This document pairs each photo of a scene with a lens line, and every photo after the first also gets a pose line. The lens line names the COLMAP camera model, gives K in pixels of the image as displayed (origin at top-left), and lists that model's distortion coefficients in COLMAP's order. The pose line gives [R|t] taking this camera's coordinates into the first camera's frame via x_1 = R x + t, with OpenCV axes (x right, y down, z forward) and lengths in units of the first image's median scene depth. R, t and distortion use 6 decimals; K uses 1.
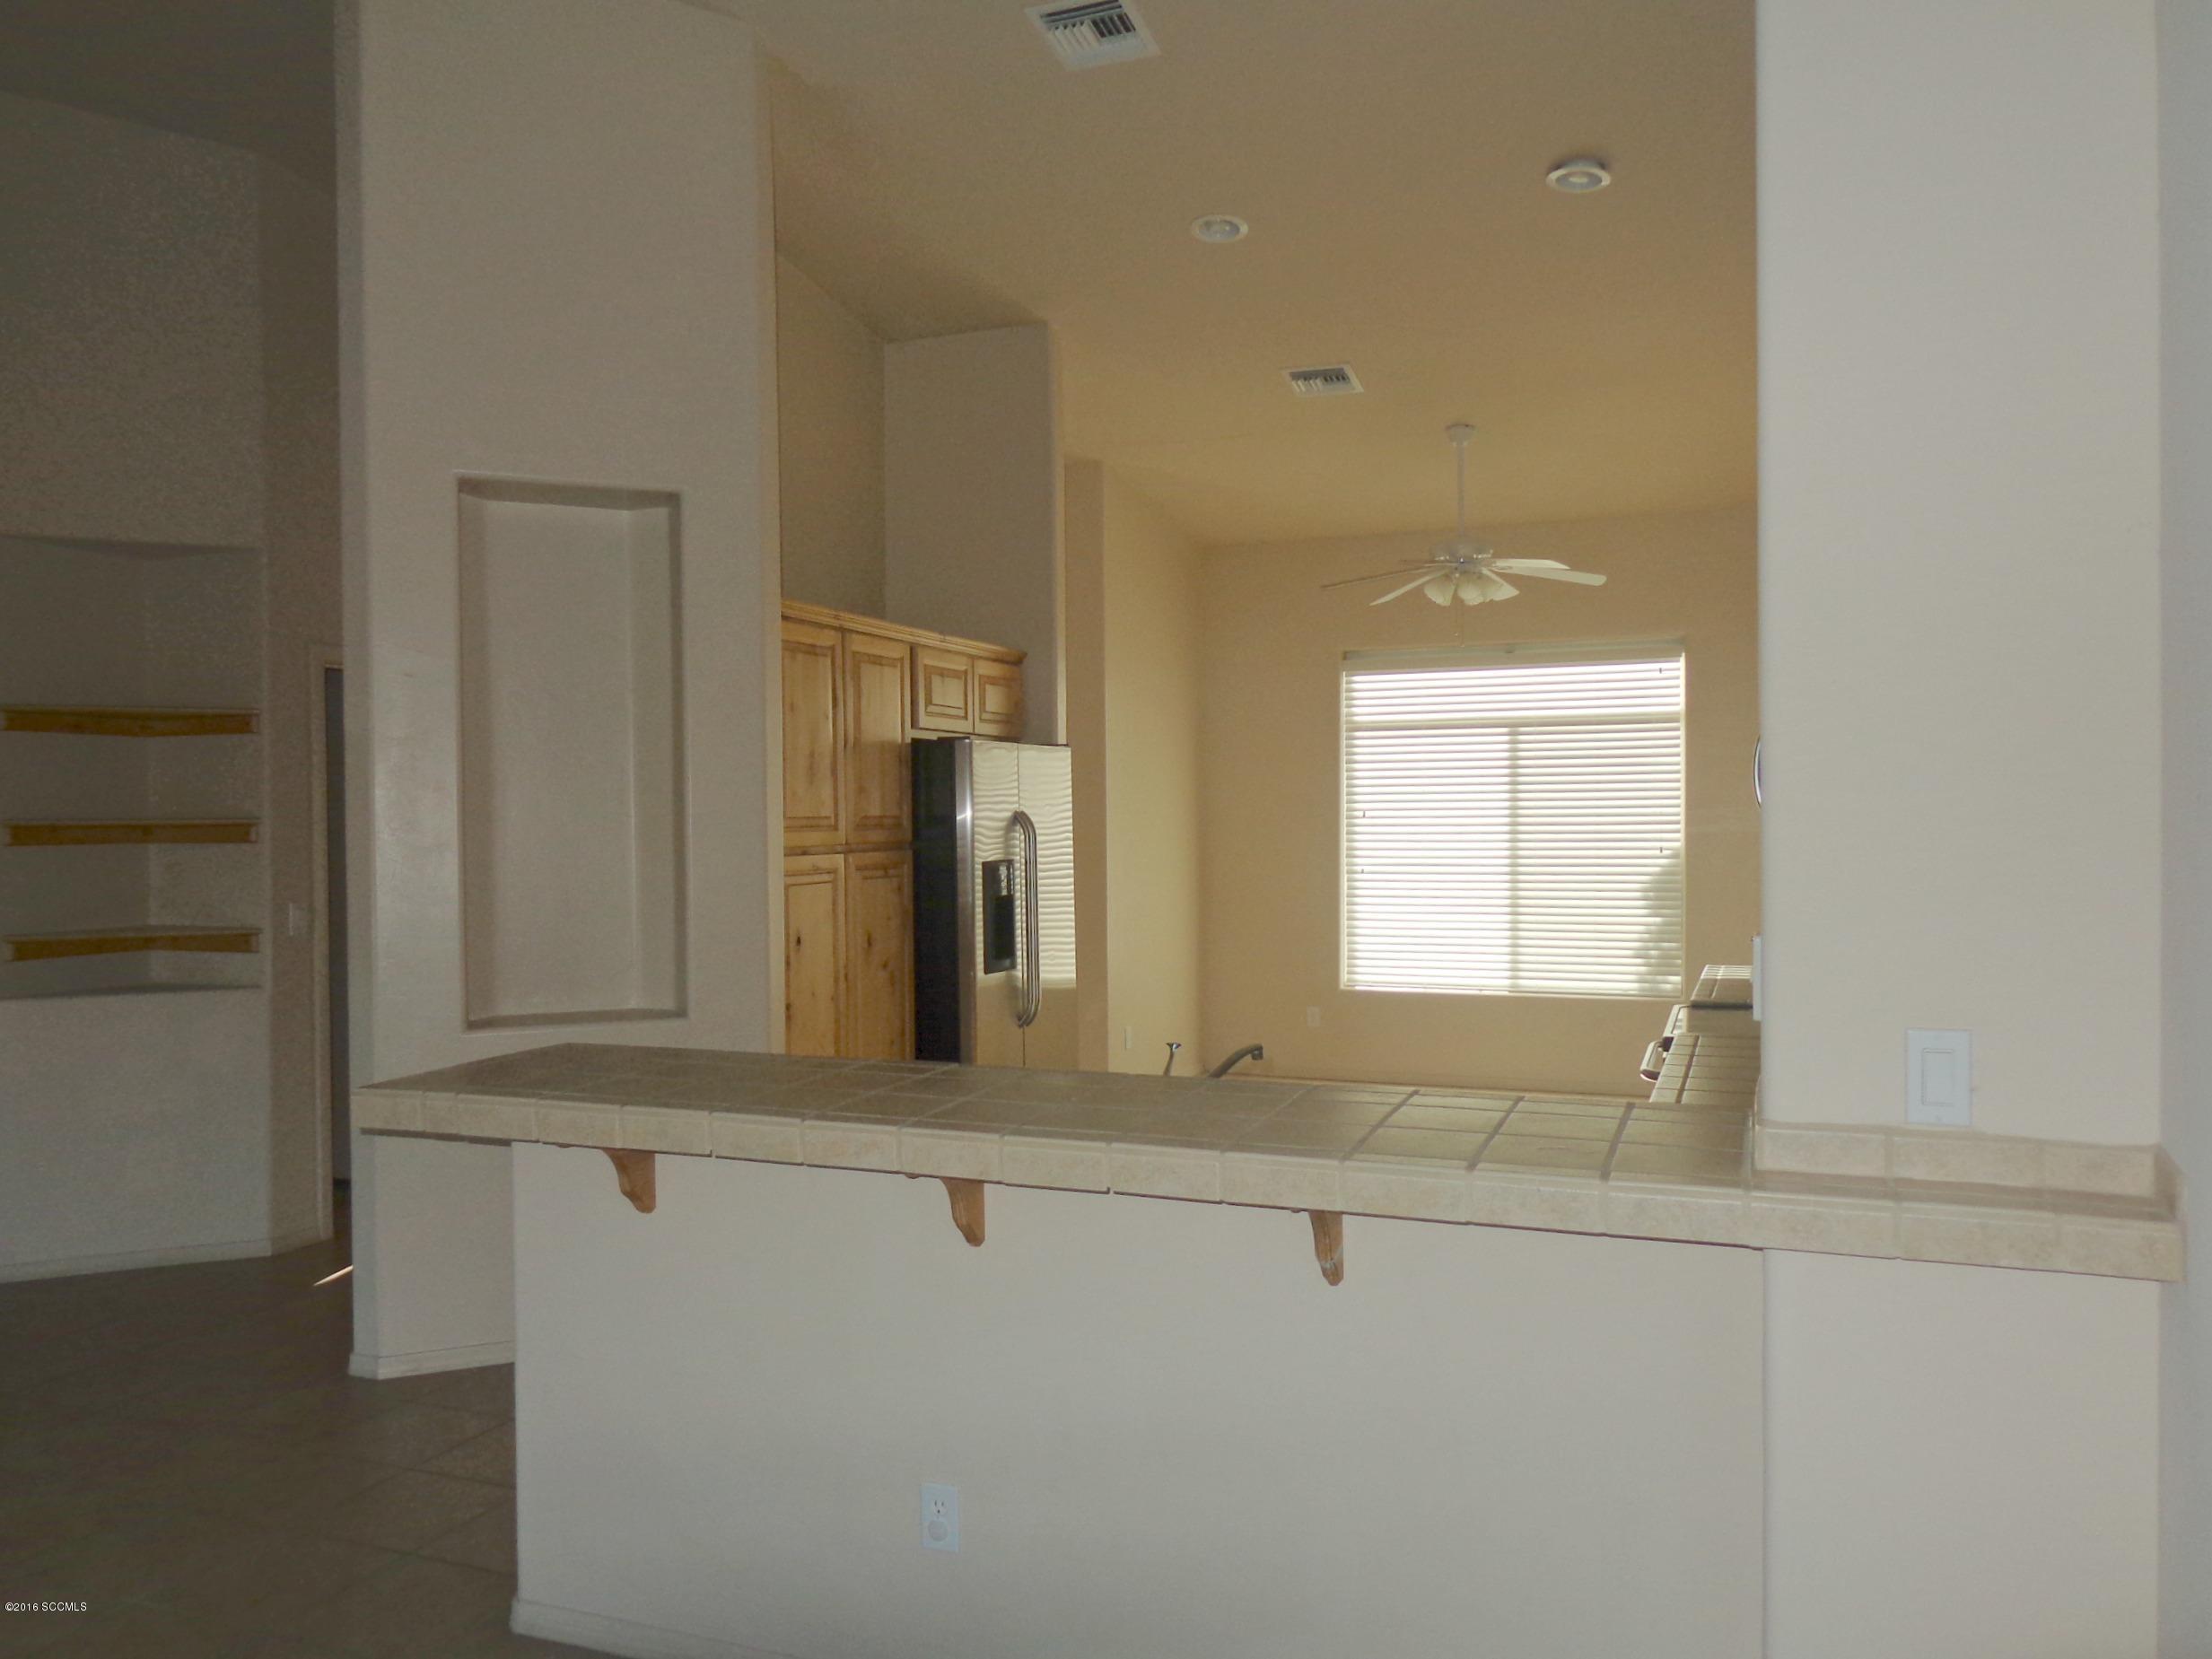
lens RADIAL K [[1619.2, 0, 1118.6], [0, 1619.2, 833.4], [0, 0, 1]] dist [-0.009520, 0.000443]
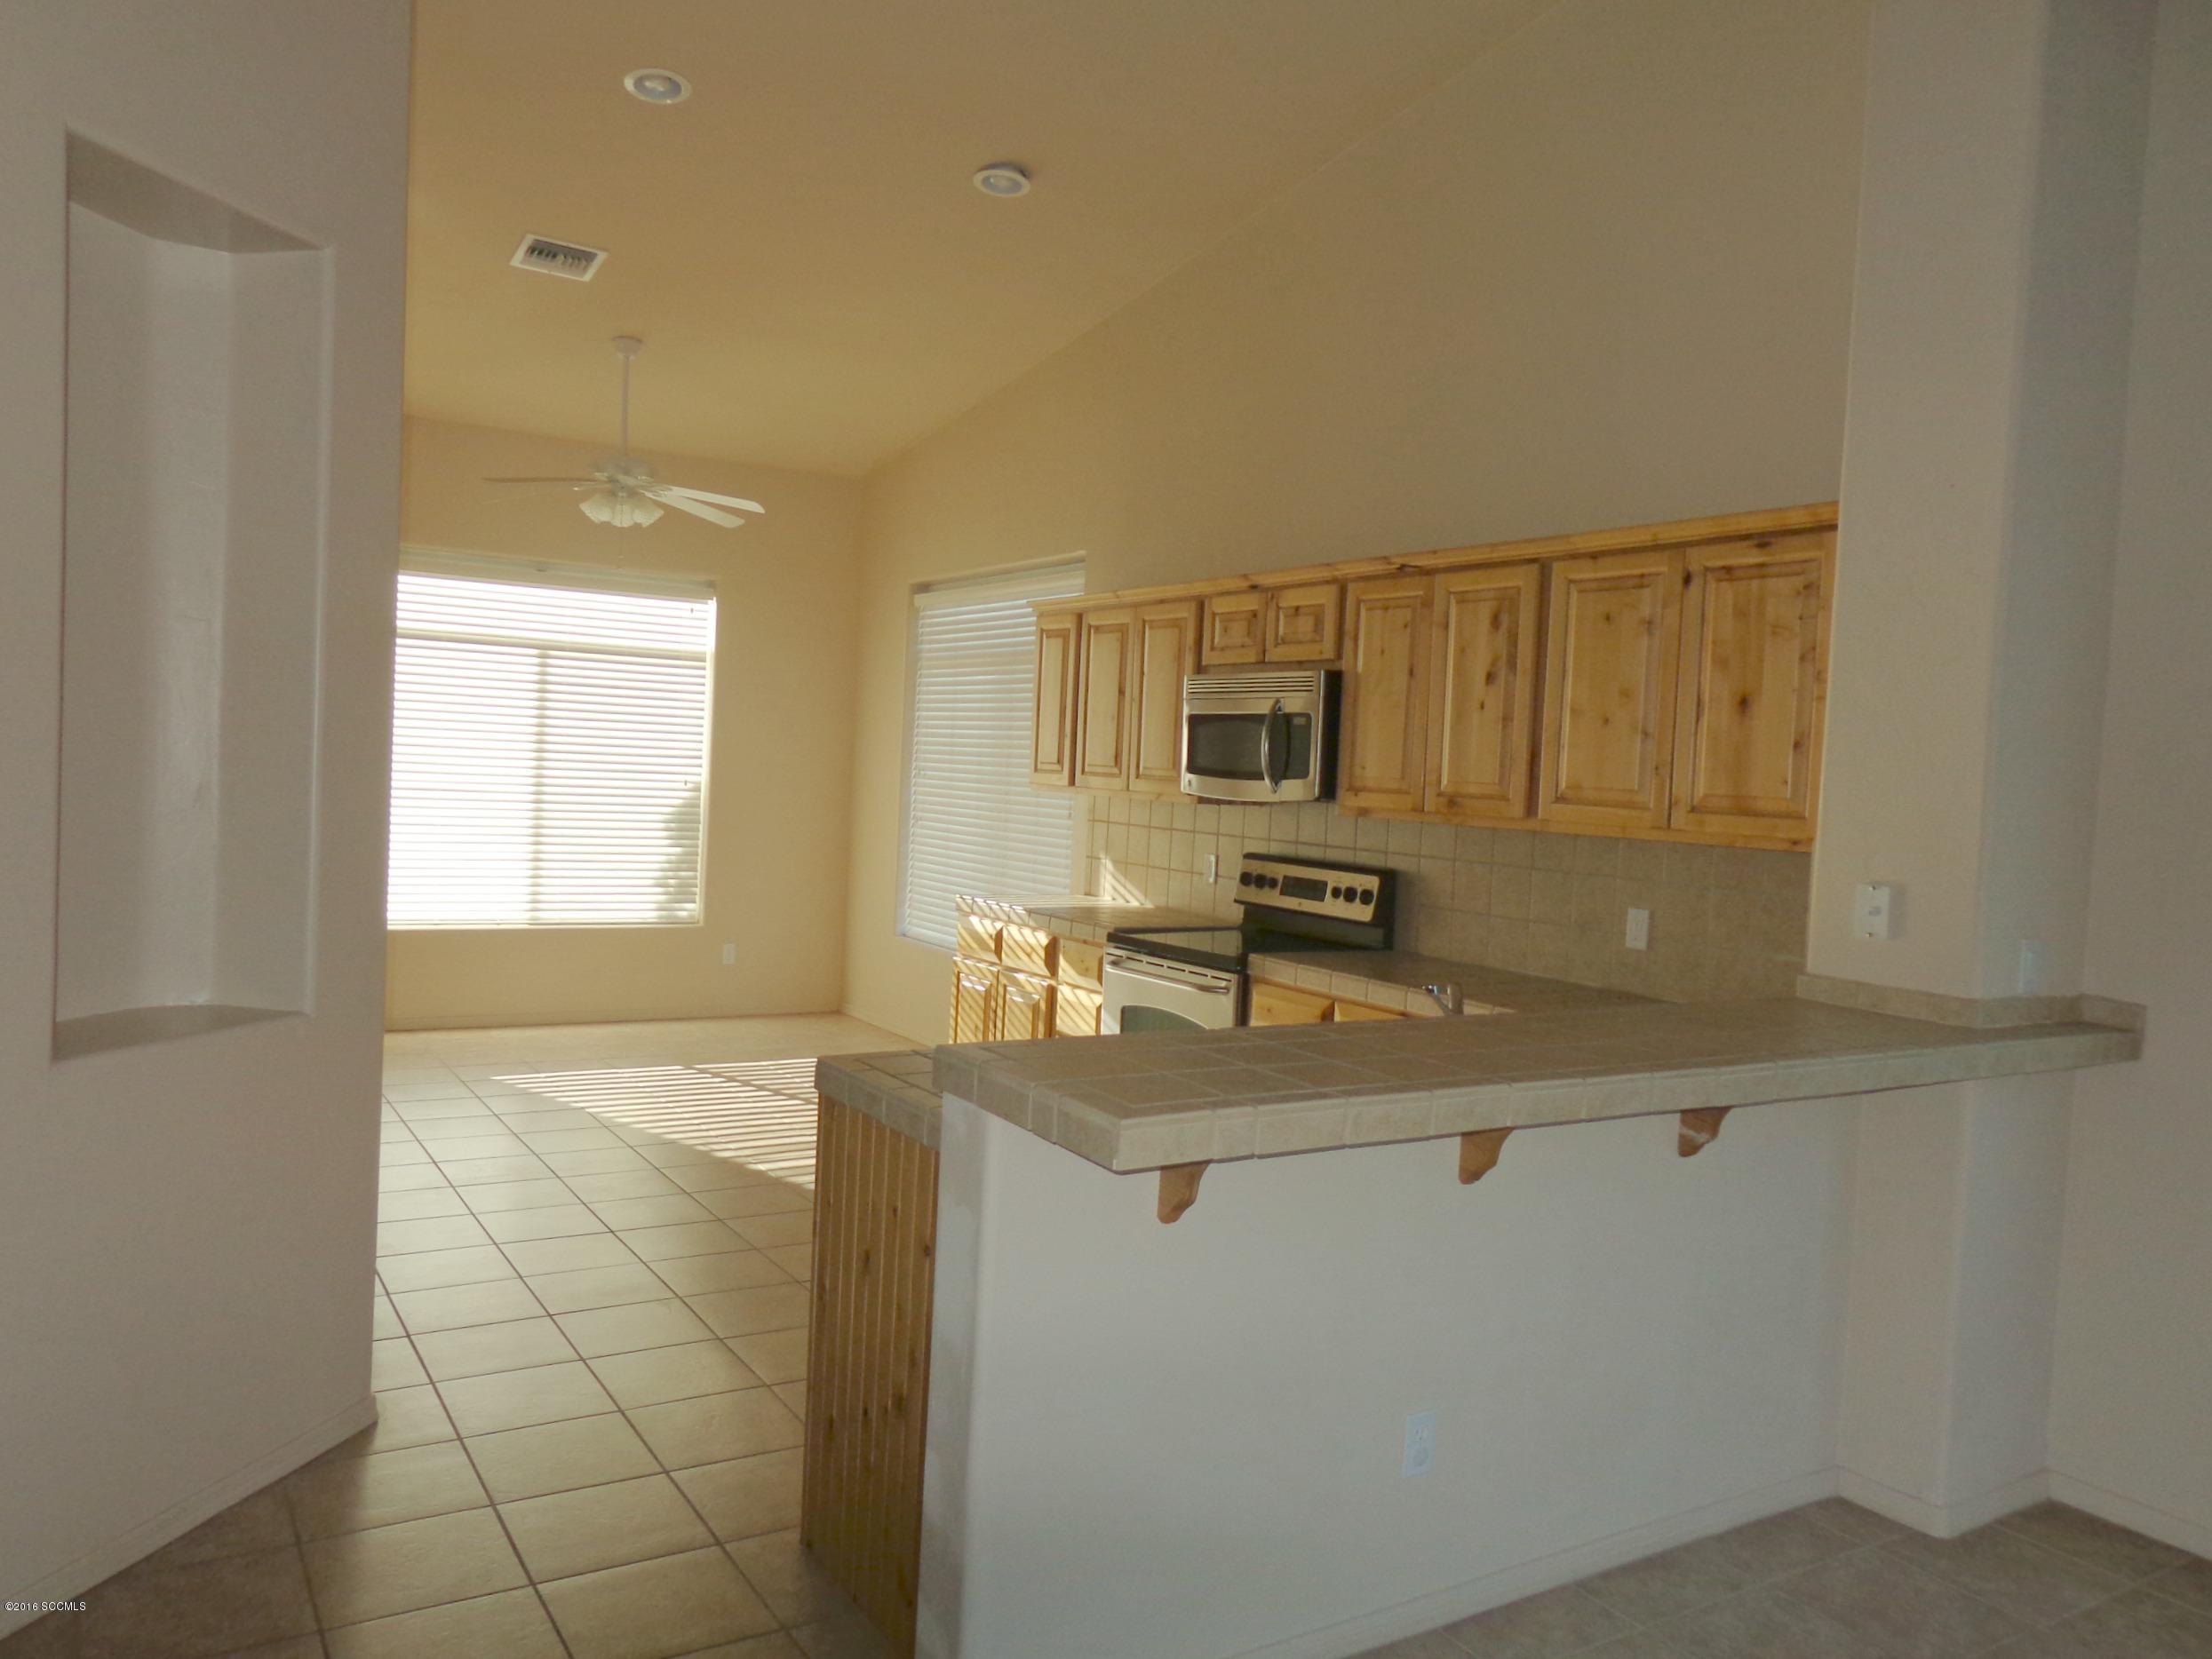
lens RADIAL K [[1551.9, 0, 1113.4], [0, 1551.9, 791.0], [0, 0, 1]] dist [0.005256, 0.009155]
pose [[0.597914, 0.025199, 0.801164, -0.301832], [-0.046233, 0.998926, 0.003085, -0.000400], [-0.800226, -0.038885, 0.598437, 0.182139]]
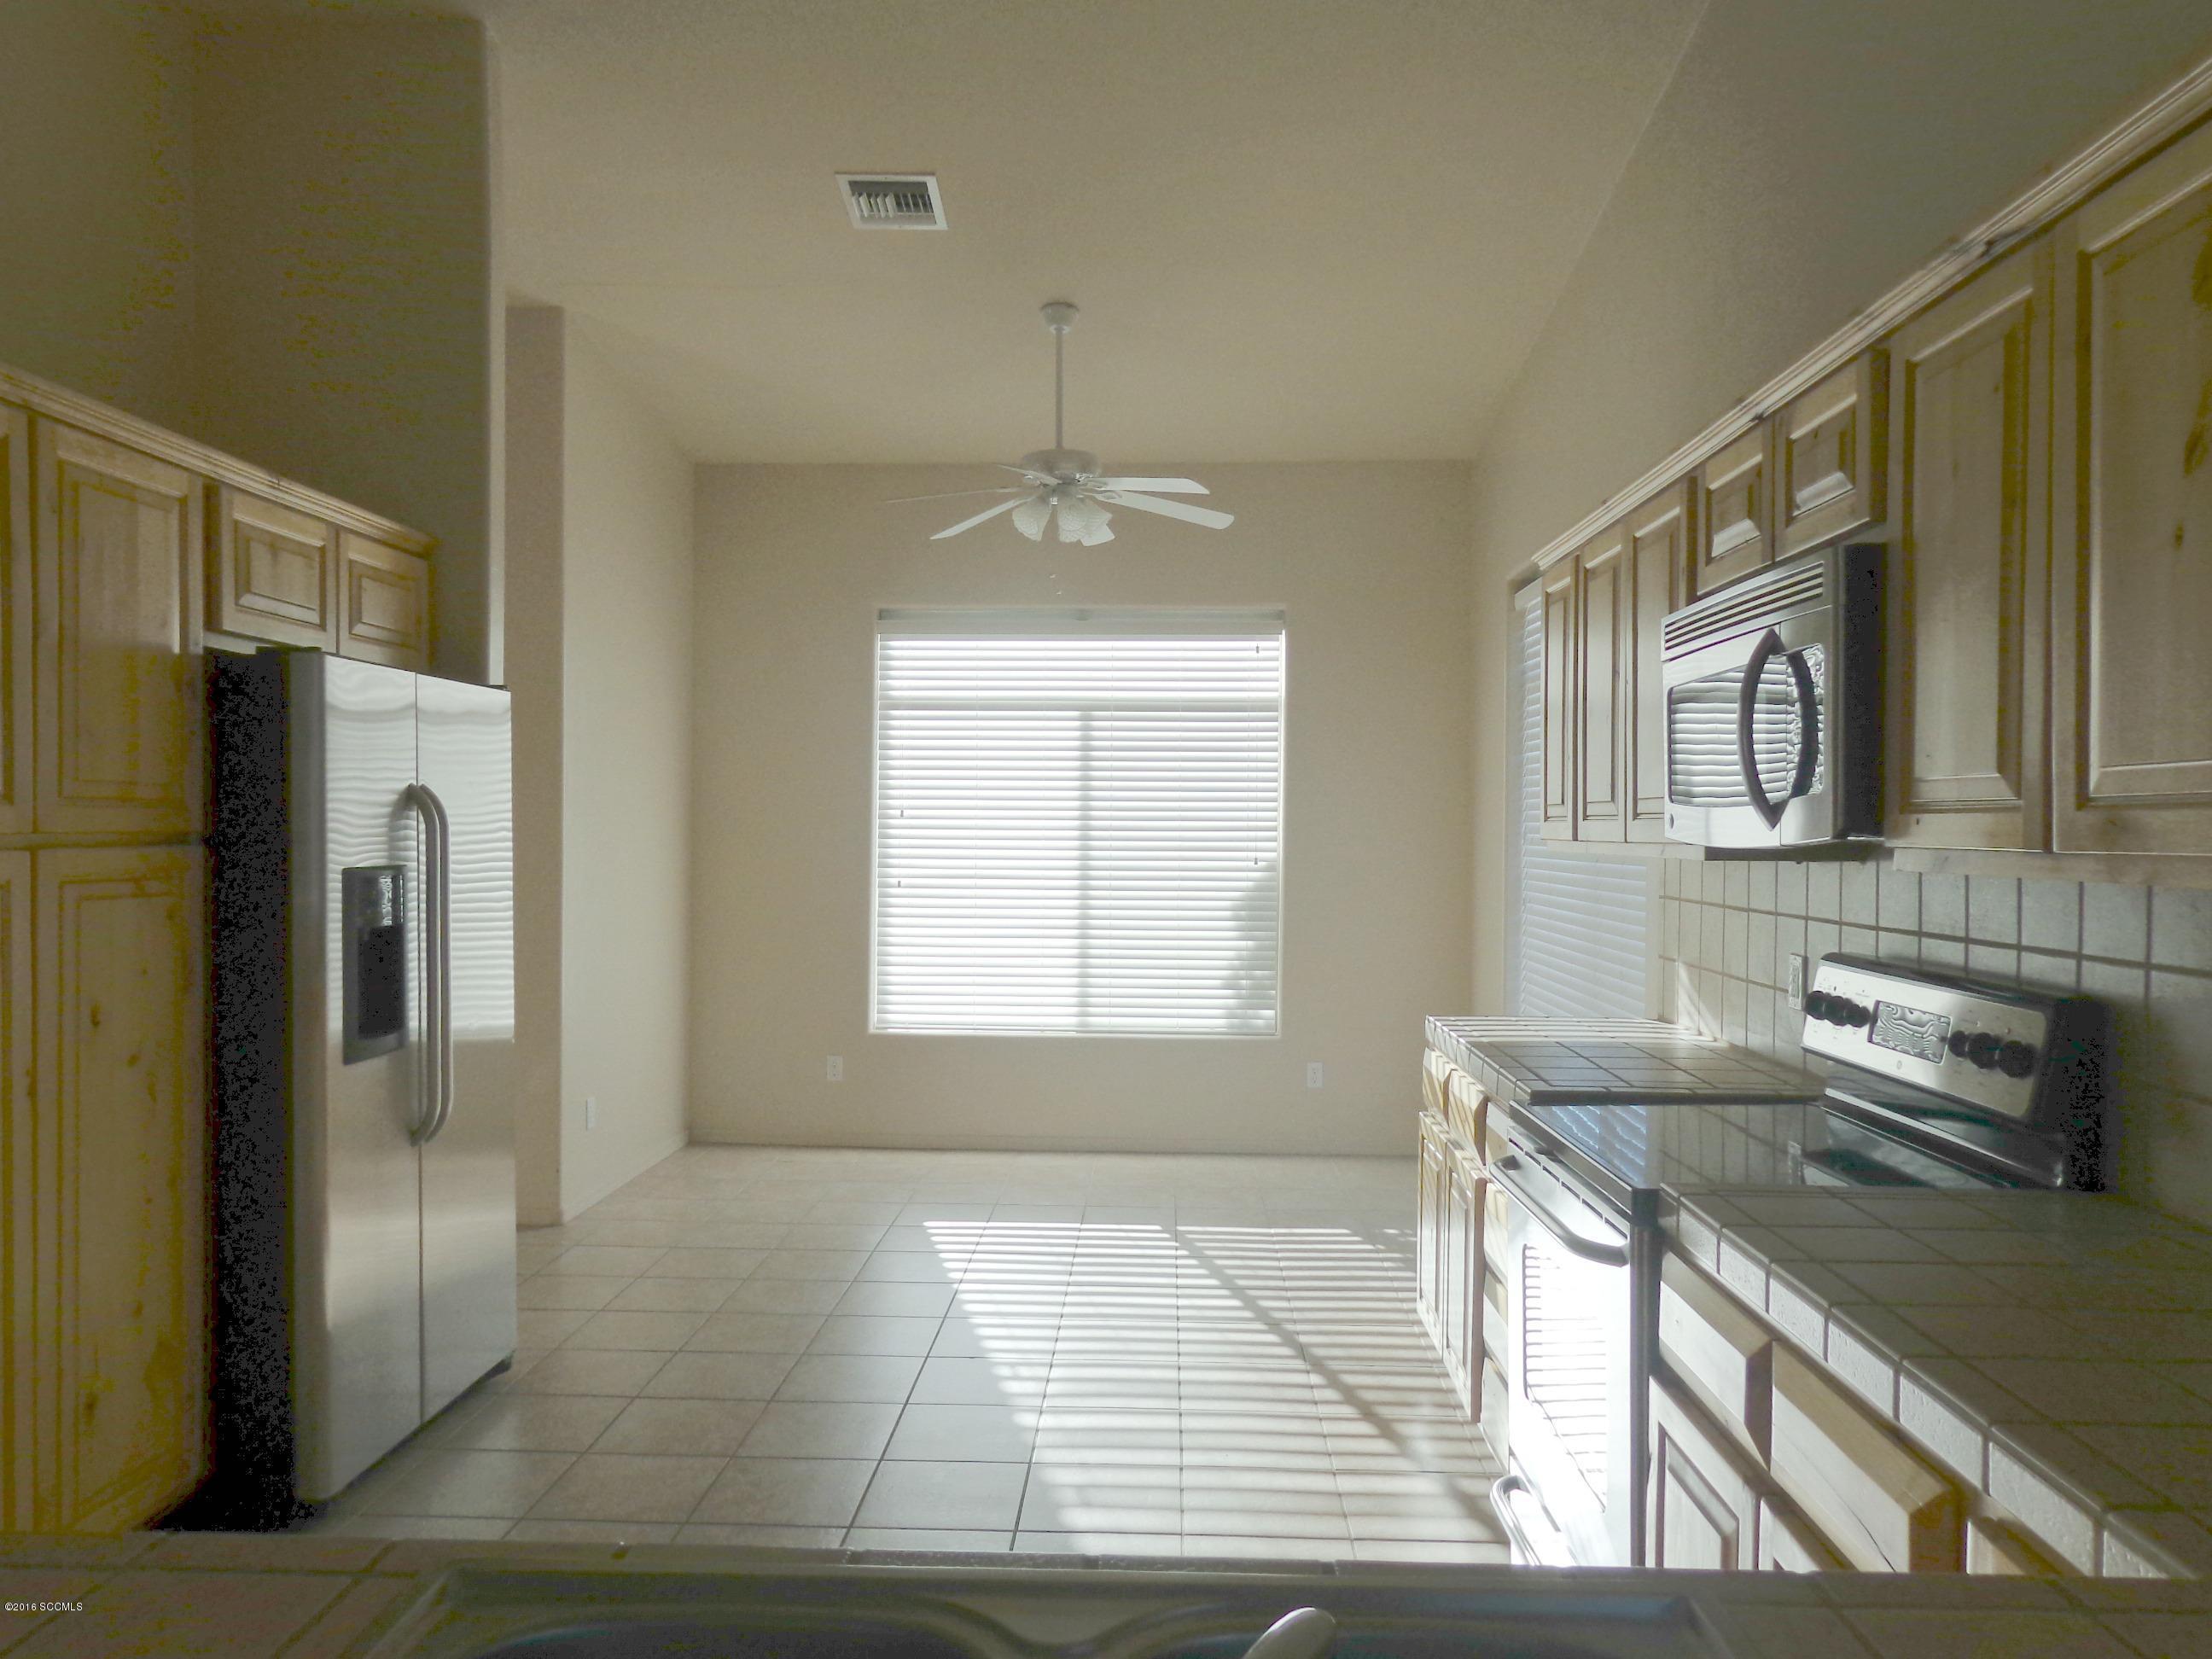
lens RADIAL K [[1552.1, 0, 1102.7], [0, 1552.1, 838.0], [0, 0, 1]] dist [0.005256, 0.009155]
pose [[0.944476, 0.014854, 0.328245, -0.006933], [-0.013588, 0.999889, -0.006151, 0.004172], [-0.328300, 0.001350, 0.944572, 0.260109]]
